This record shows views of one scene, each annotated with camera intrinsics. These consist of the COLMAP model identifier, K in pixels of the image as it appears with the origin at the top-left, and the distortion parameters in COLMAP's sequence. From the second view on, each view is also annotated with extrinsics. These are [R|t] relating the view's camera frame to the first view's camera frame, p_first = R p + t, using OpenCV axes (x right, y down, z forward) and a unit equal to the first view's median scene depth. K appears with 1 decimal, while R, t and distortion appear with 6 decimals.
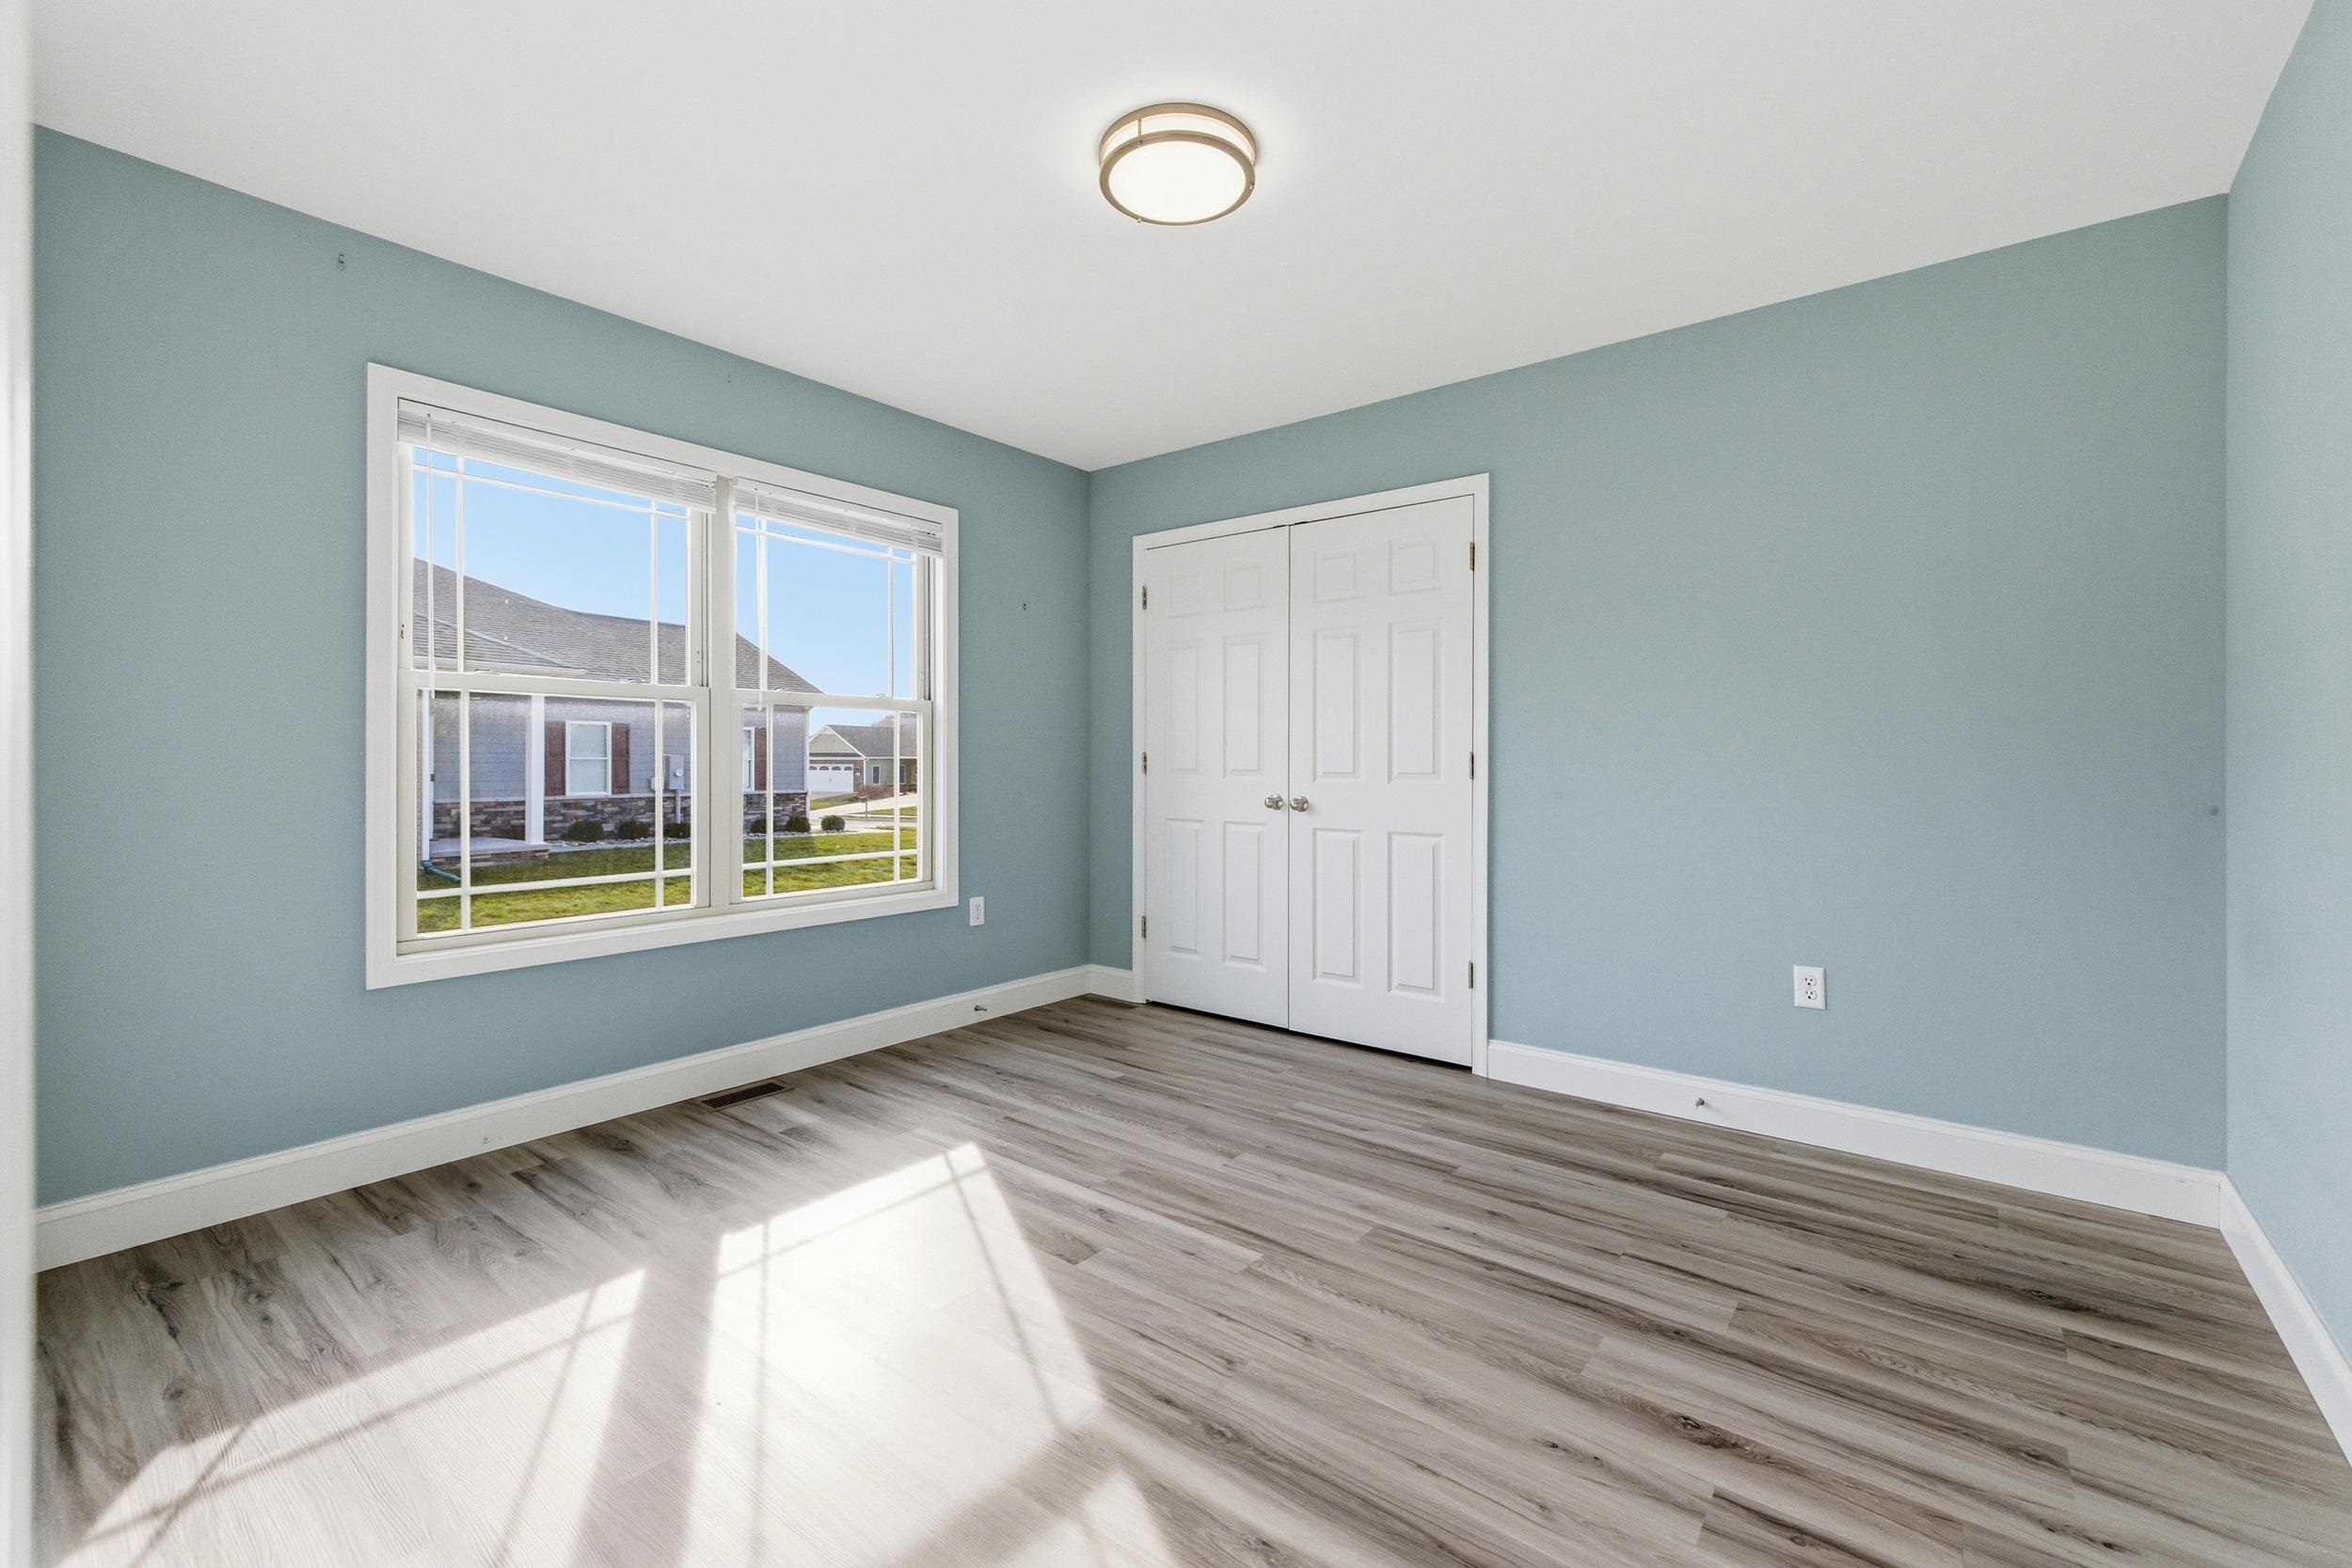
lens RADIAL K [[986.2, 0, 1175.5], [0, 986.2, 761.3], [0, 0, 1]] dist [0.008990, 0.000252]
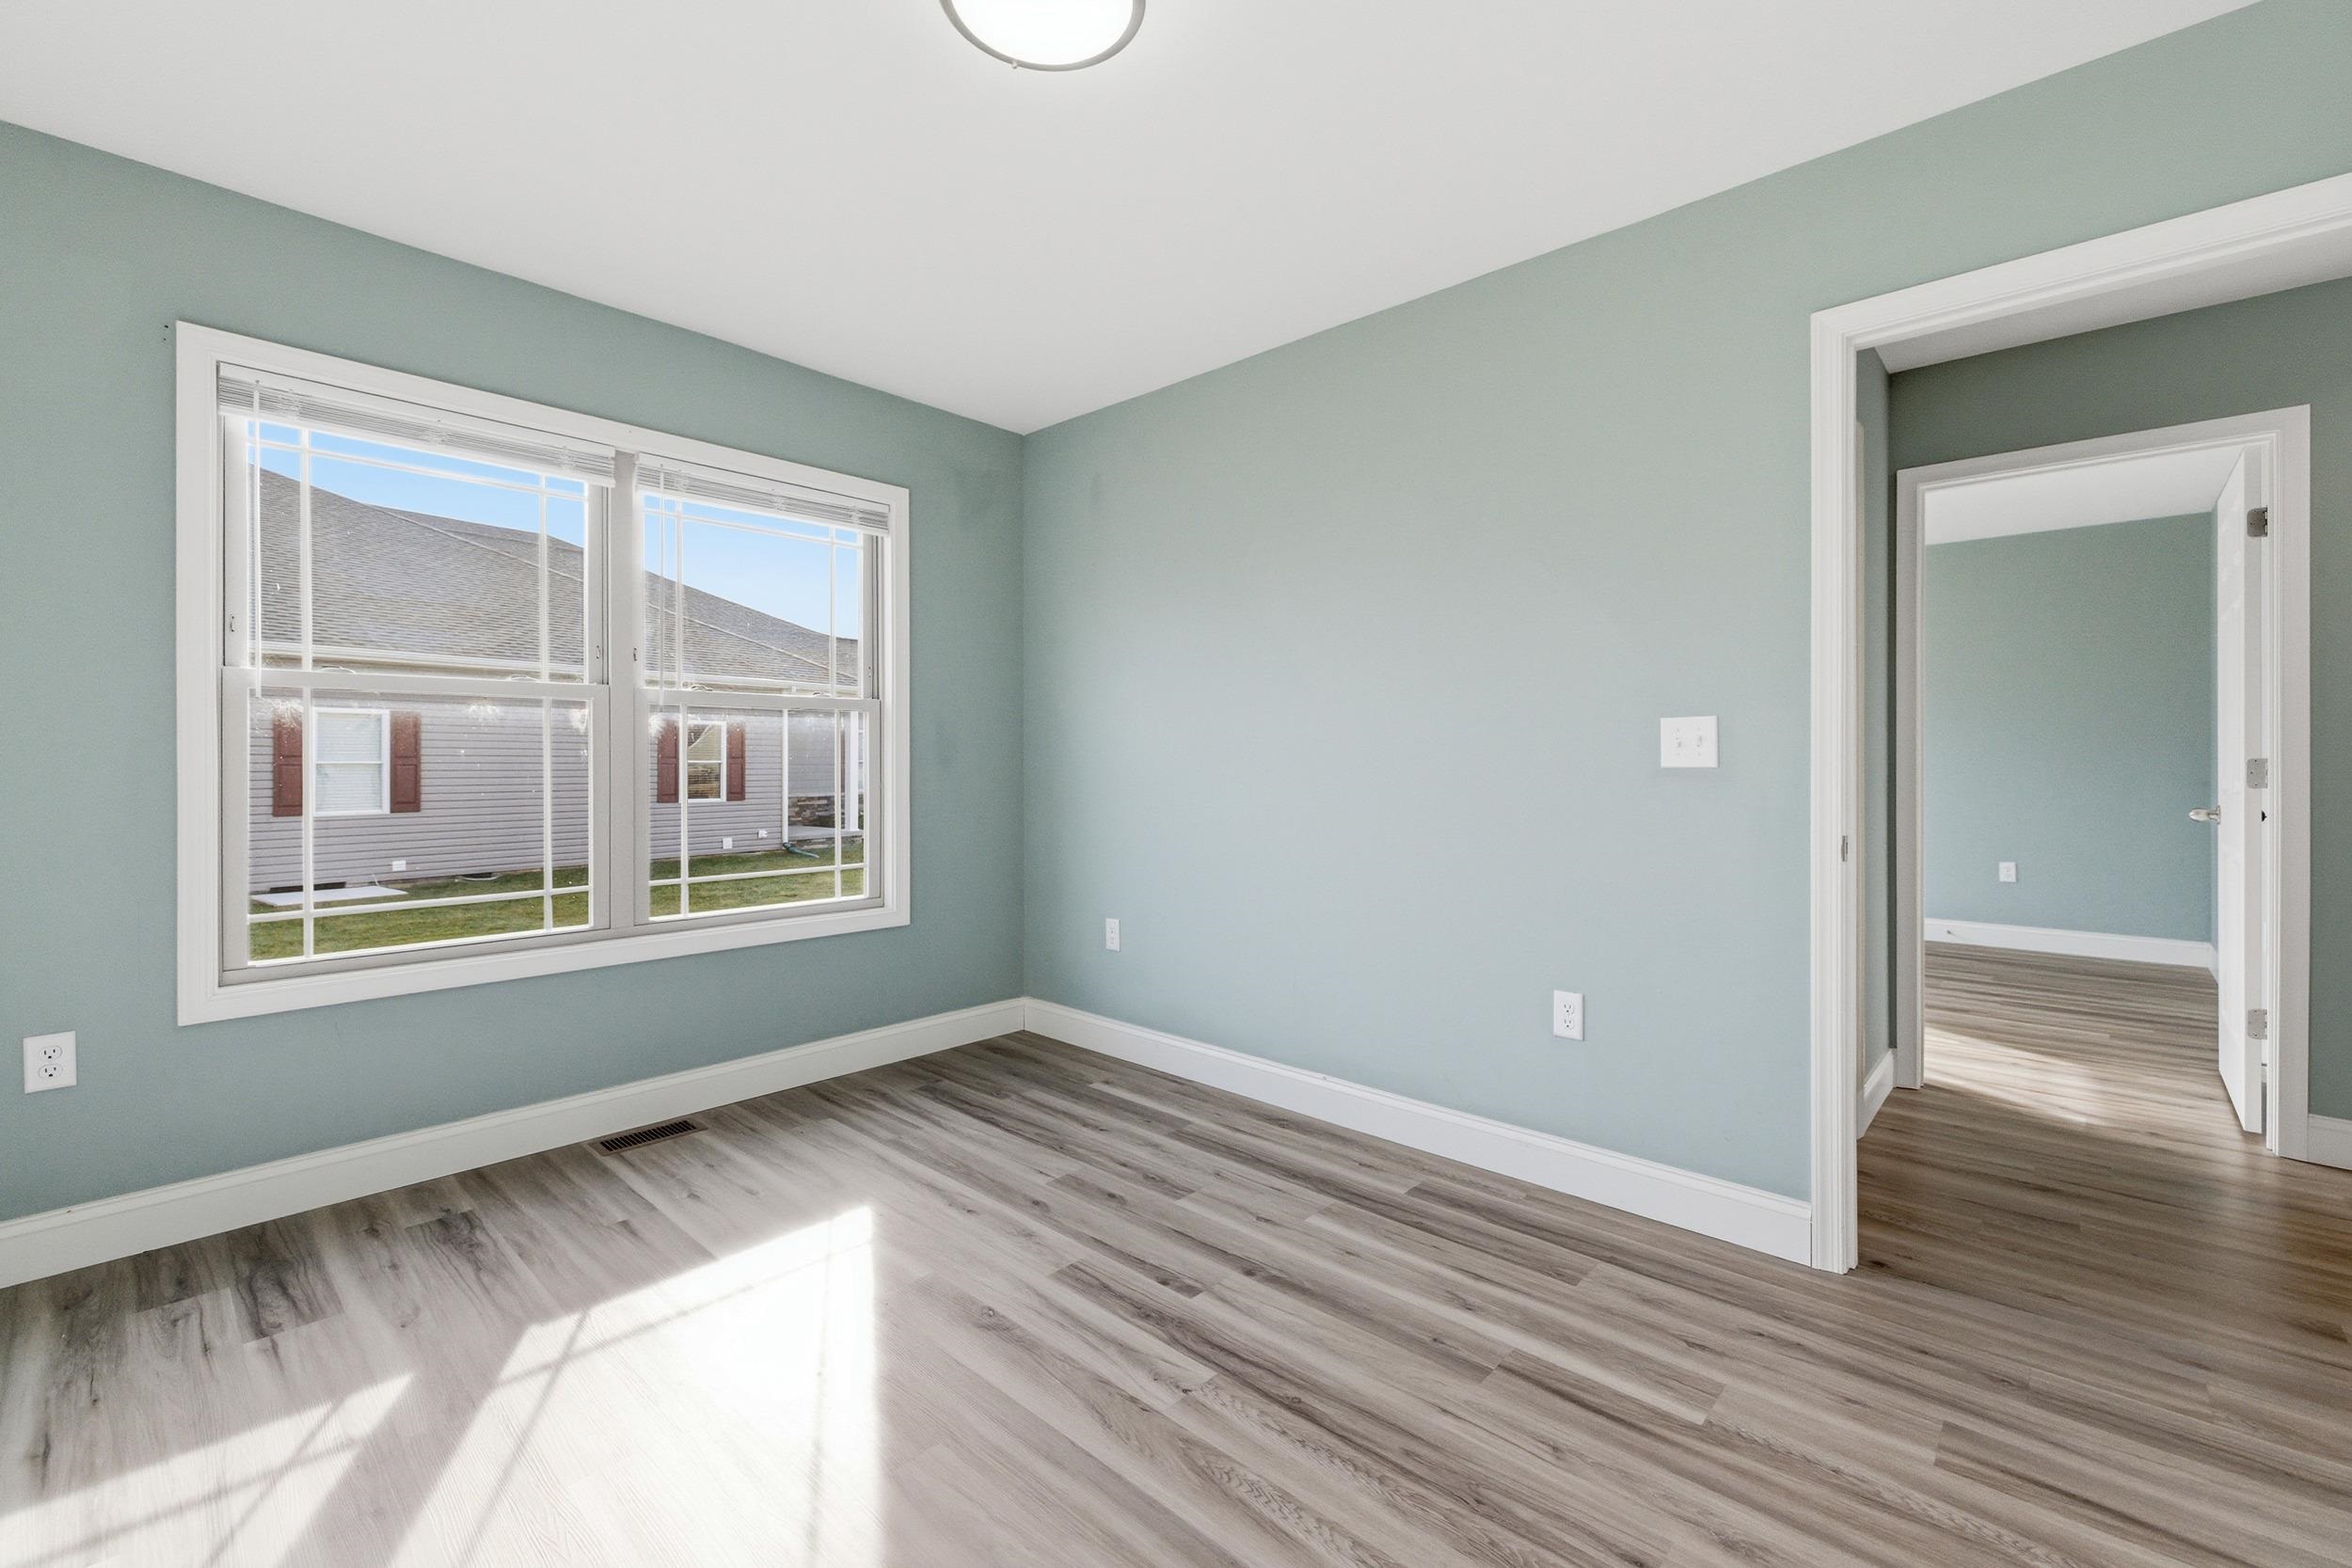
lens RADIAL K [[991.4, 0, 1175.9], [0, 991.4, 766.5], [0, 0, 1]] dist [0.004181, -0.000351]
pose [[0.997536, -0.002495, -0.070107, 0.103946], [0.002664, 0.999994, 0.002309, -0.000979], [0.070101, -0.002490, 0.997537, 0.125815]]
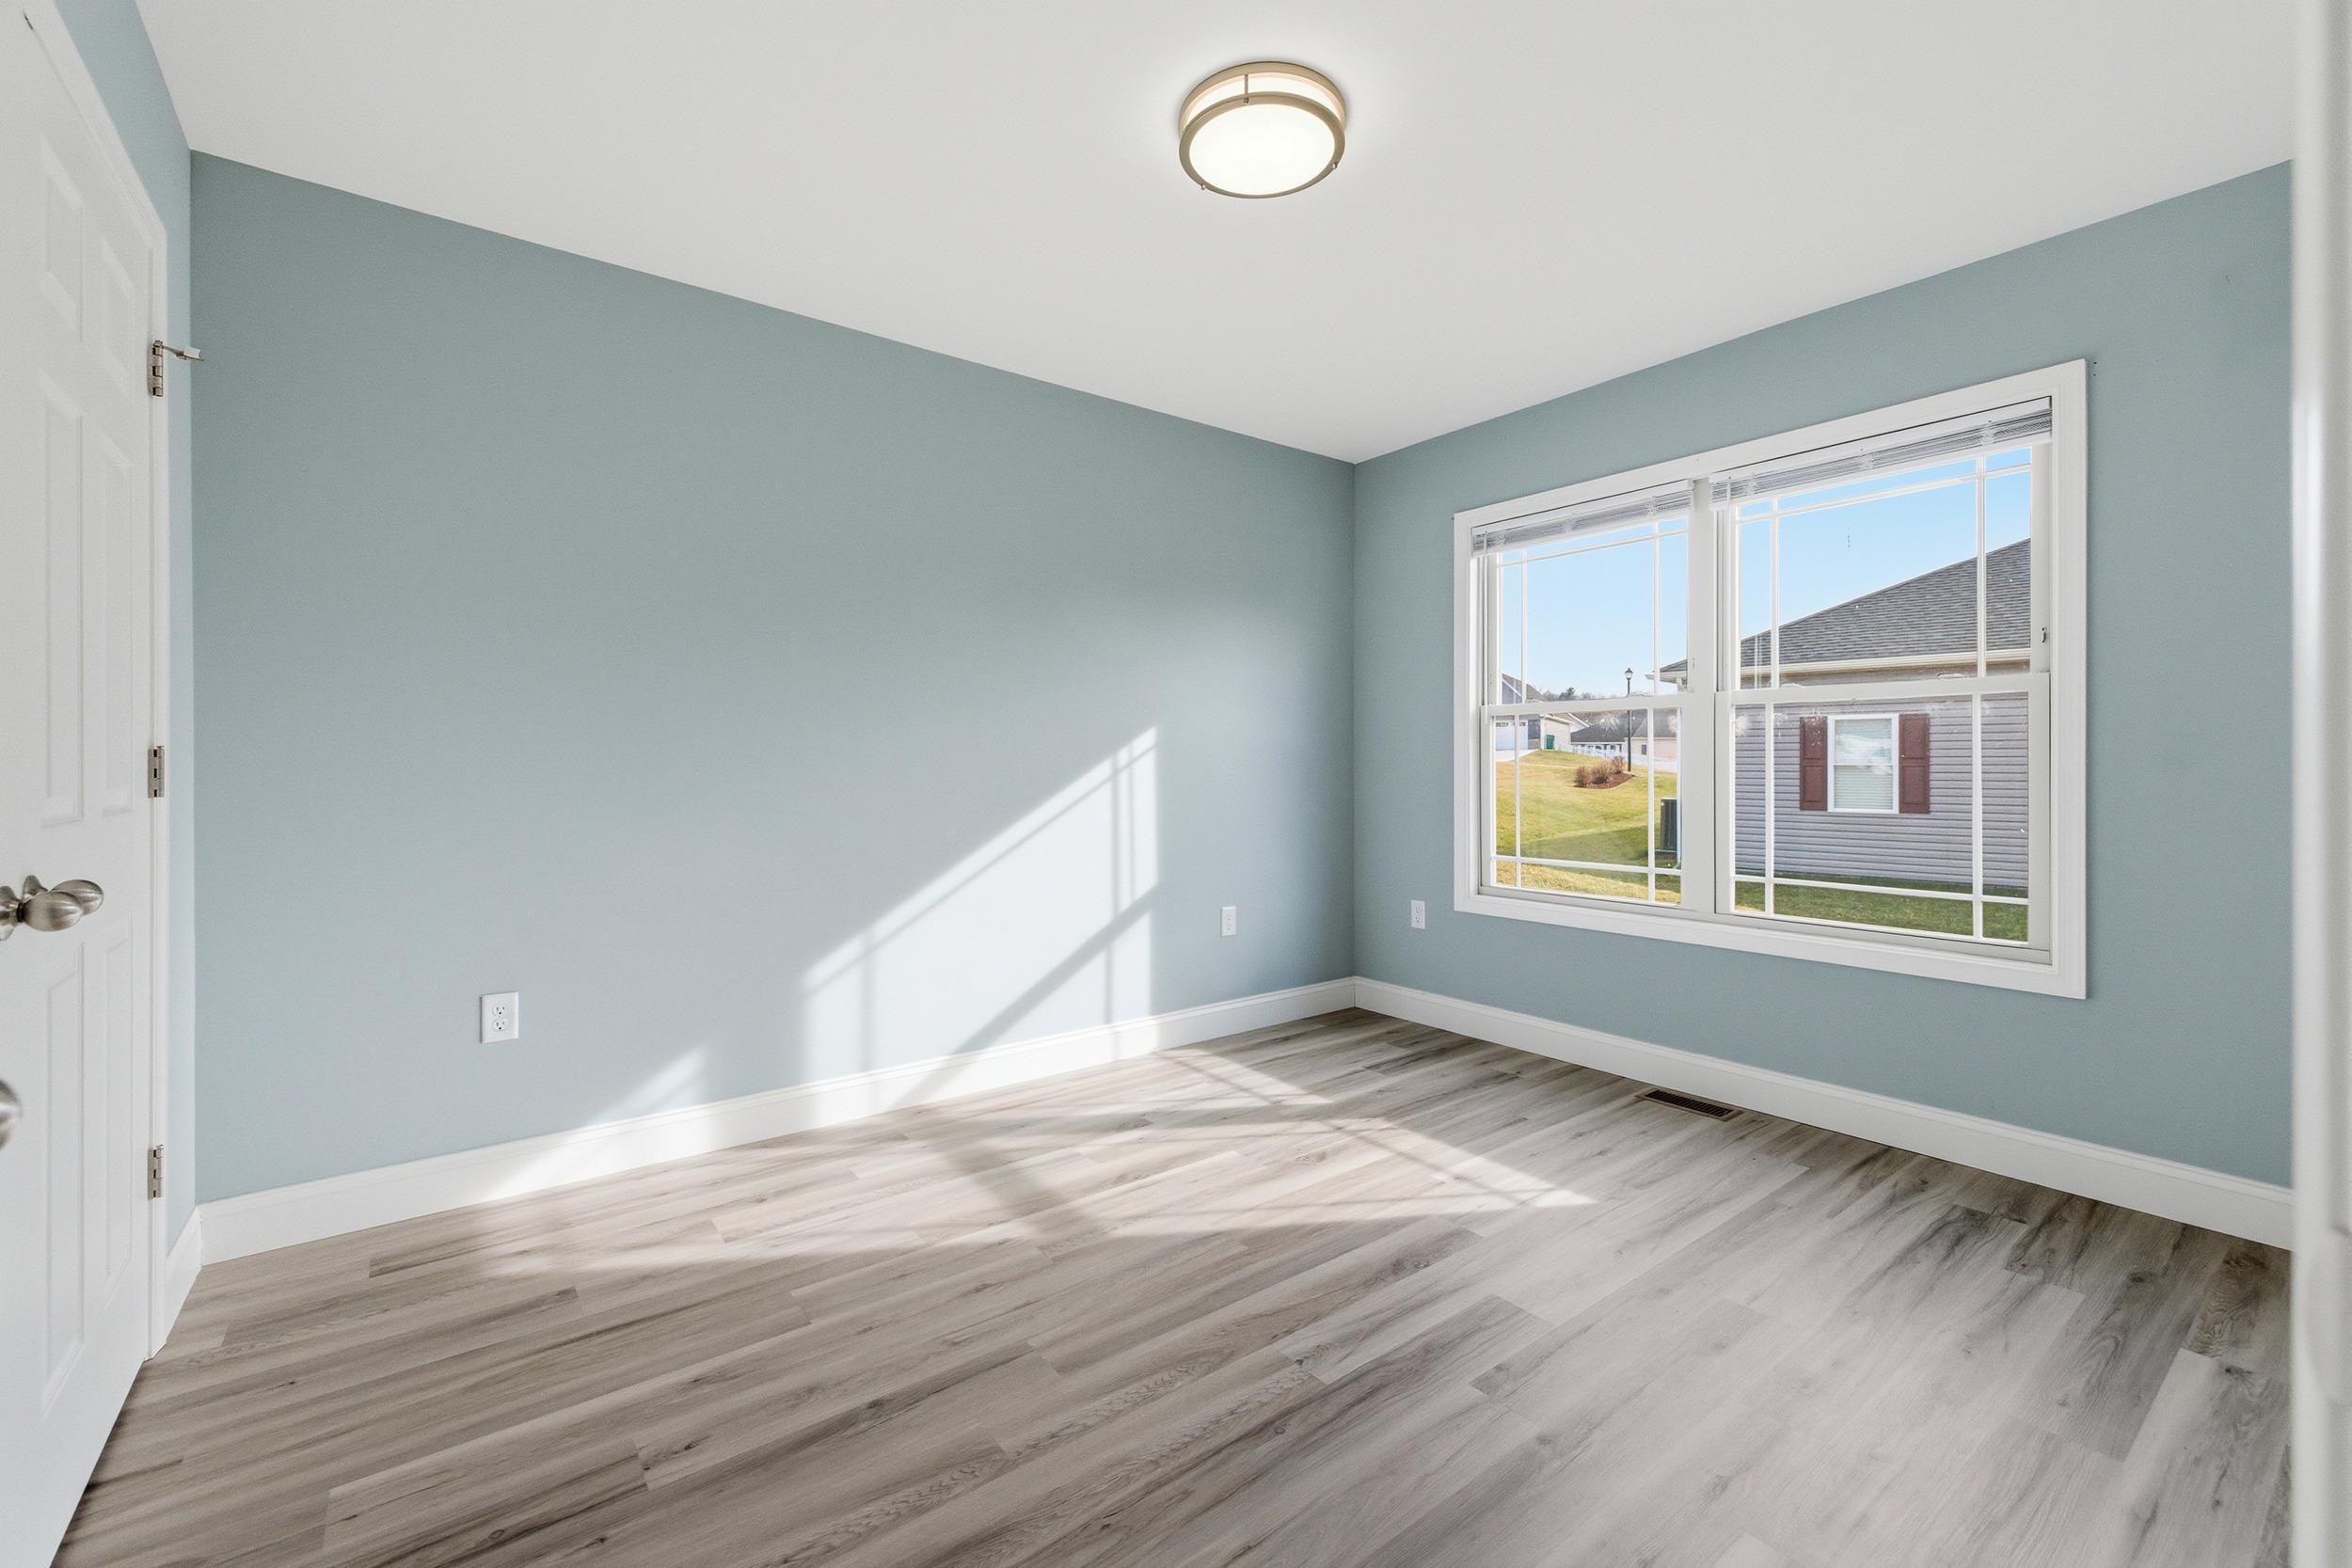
lens RADIAL K [[986.2, 0, 1175.5], [0, 986.2, 761.3], [0, 0, 1]] dist [0.008990, 0.000252]
pose [[-0.241074, -0.002422, -0.970504, 0.603094], [-0.000883, 0.999997, -0.002276, -0.000670], [0.970506, 0.000308, -0.241076, 0.694810]]
